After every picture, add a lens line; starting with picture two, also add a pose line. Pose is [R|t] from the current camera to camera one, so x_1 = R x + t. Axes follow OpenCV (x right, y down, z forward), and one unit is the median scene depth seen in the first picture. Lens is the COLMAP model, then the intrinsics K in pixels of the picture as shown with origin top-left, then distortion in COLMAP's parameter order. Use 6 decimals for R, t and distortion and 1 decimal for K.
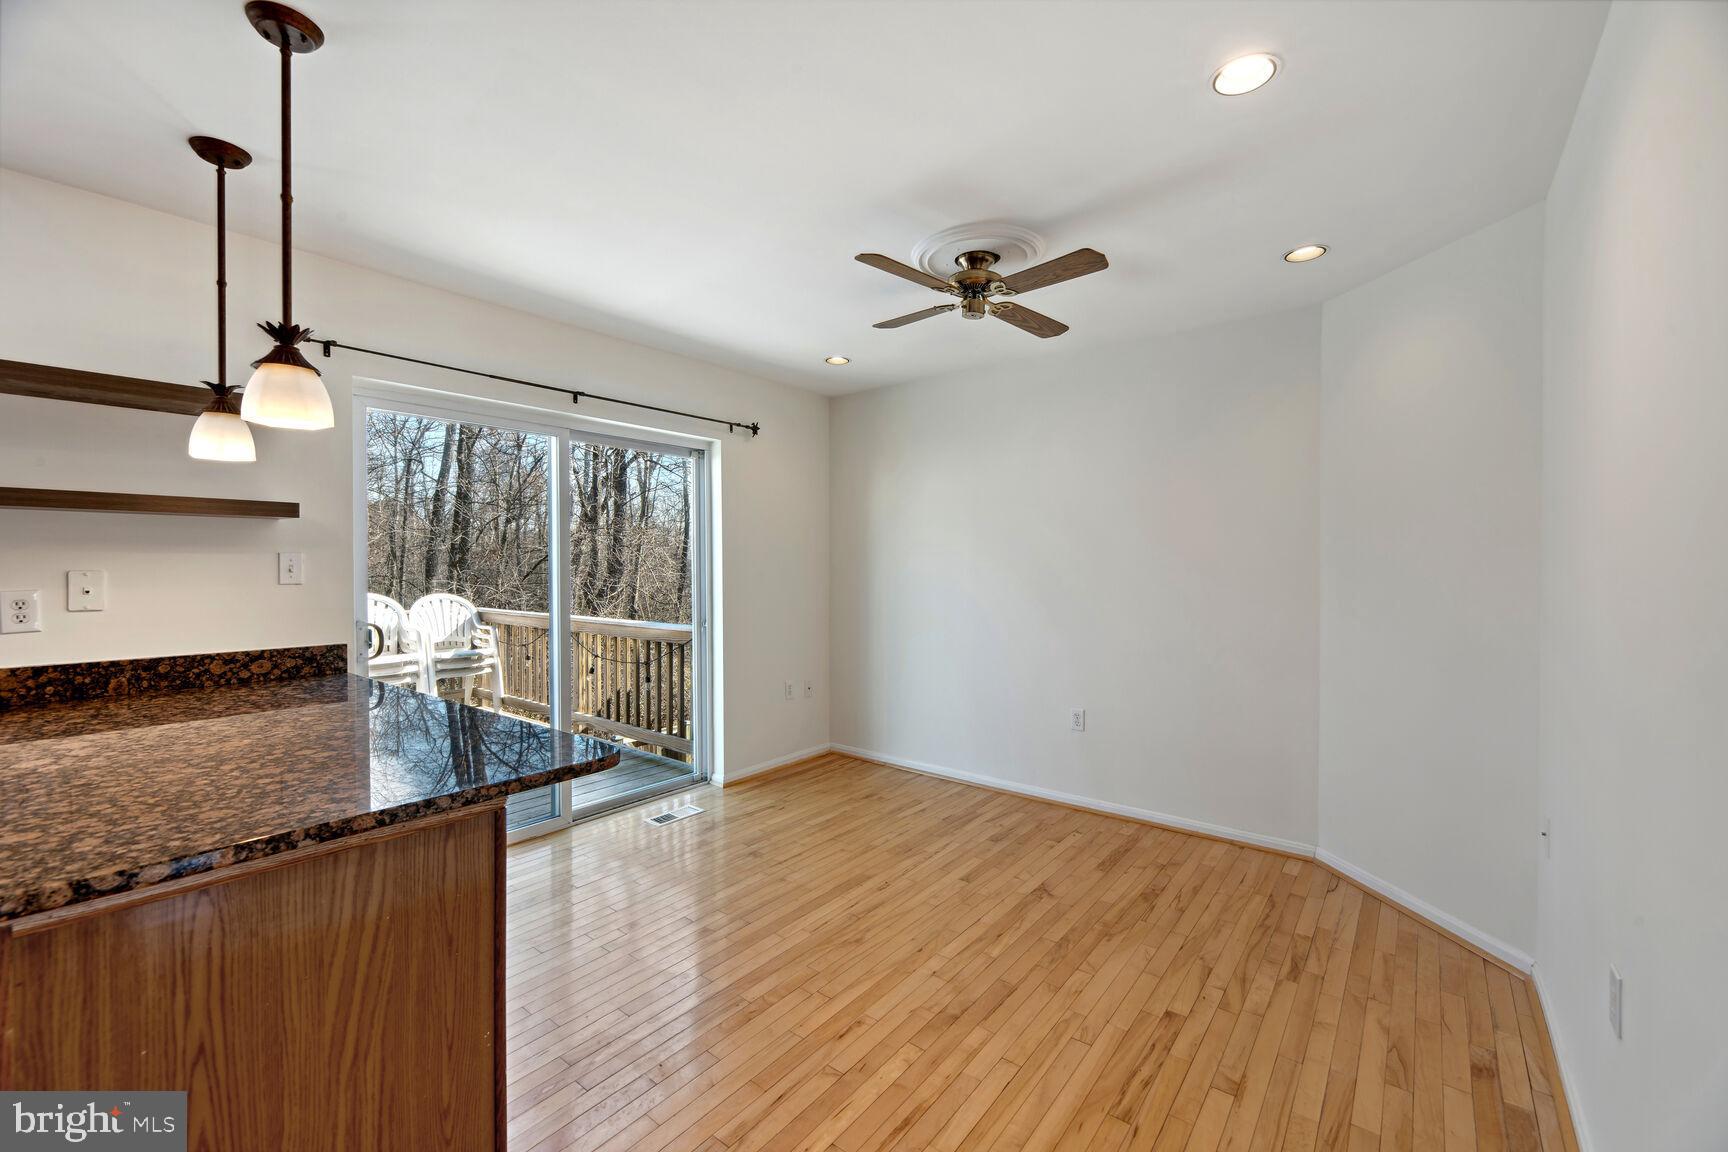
lens RADIAL K [[709.4, 0, 864.2], [0, 709.4, 565.0], [0, 0, 1]] dist [-0.004141, -0.000402]
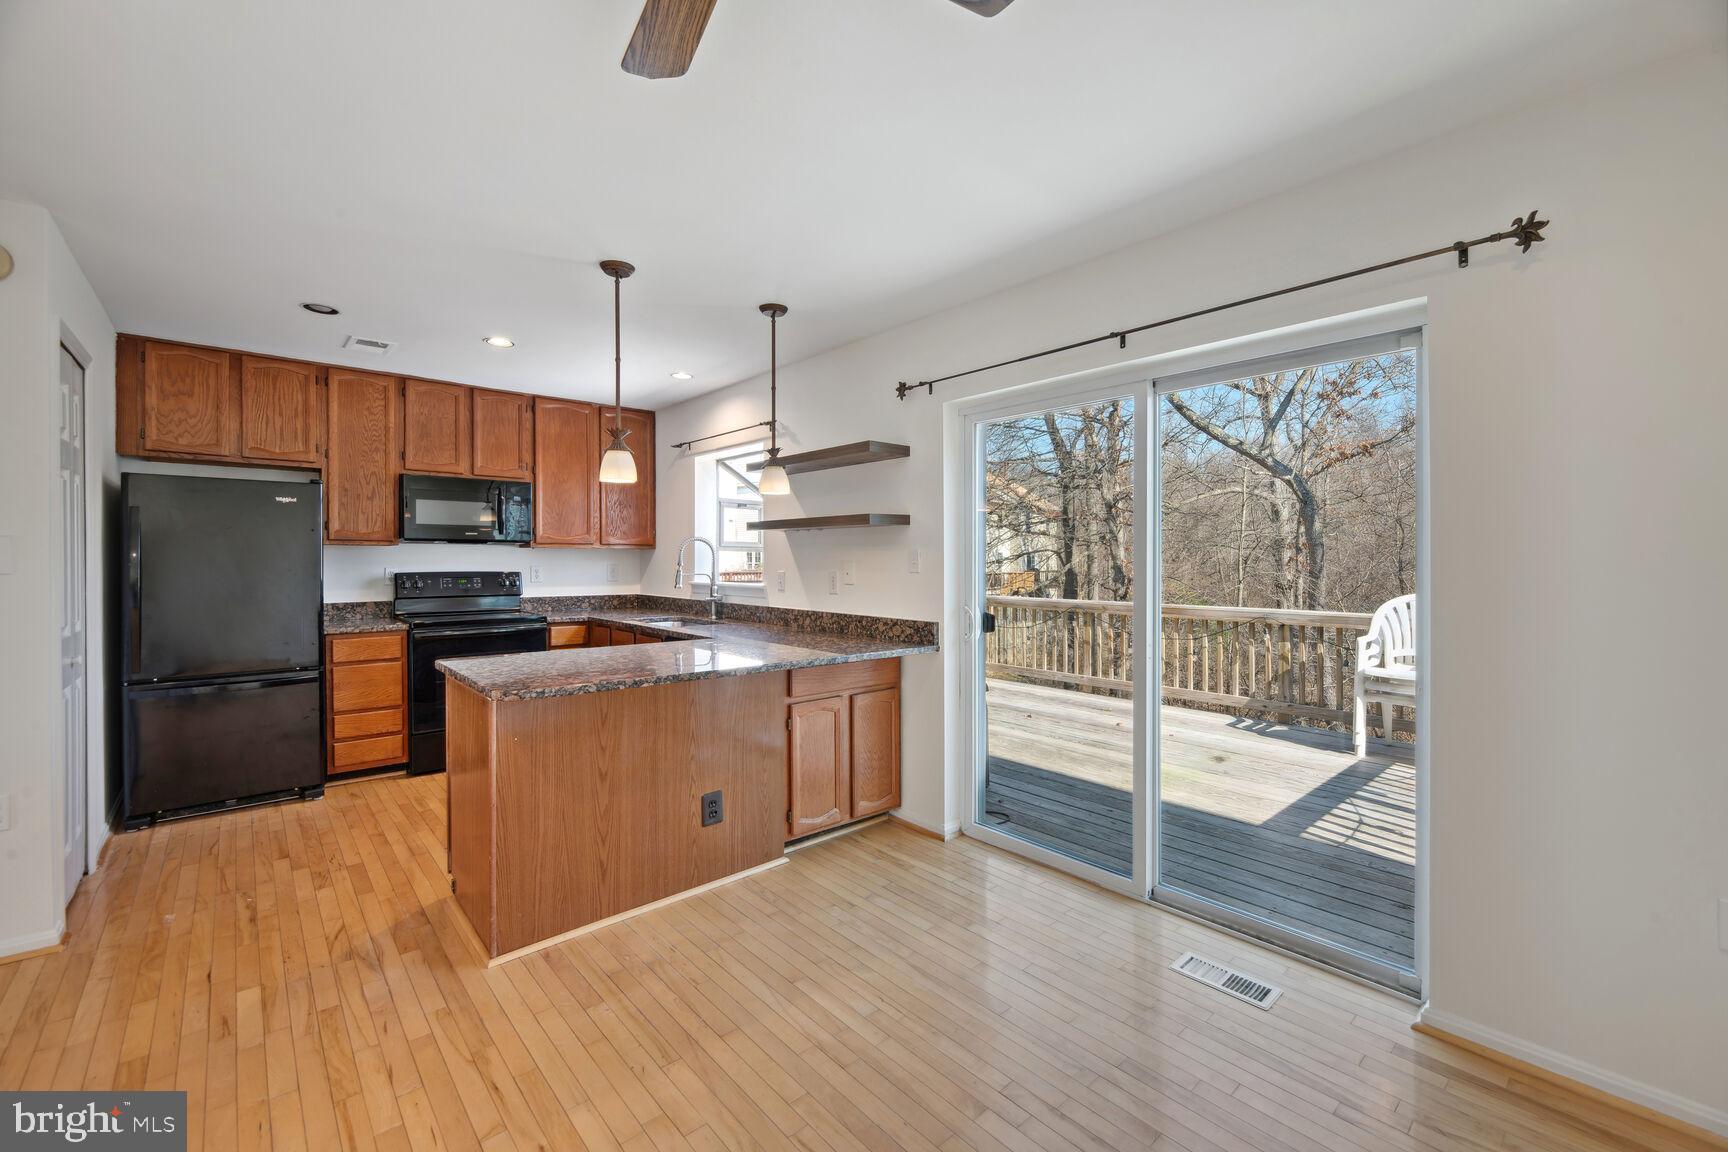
lens RADIAL K [[709.4, 0, 867.8], [0, 709.4, 572.7], [0, 0, 1]] dist [-0.004141, -0.000402]
pose [[-0.175921, 0.015033, -0.984290, 0.447439], [-0.009464, 0.999811, 0.016961, 0.004688], [0.984359, 0.012299, -0.175745, 0.978029]]
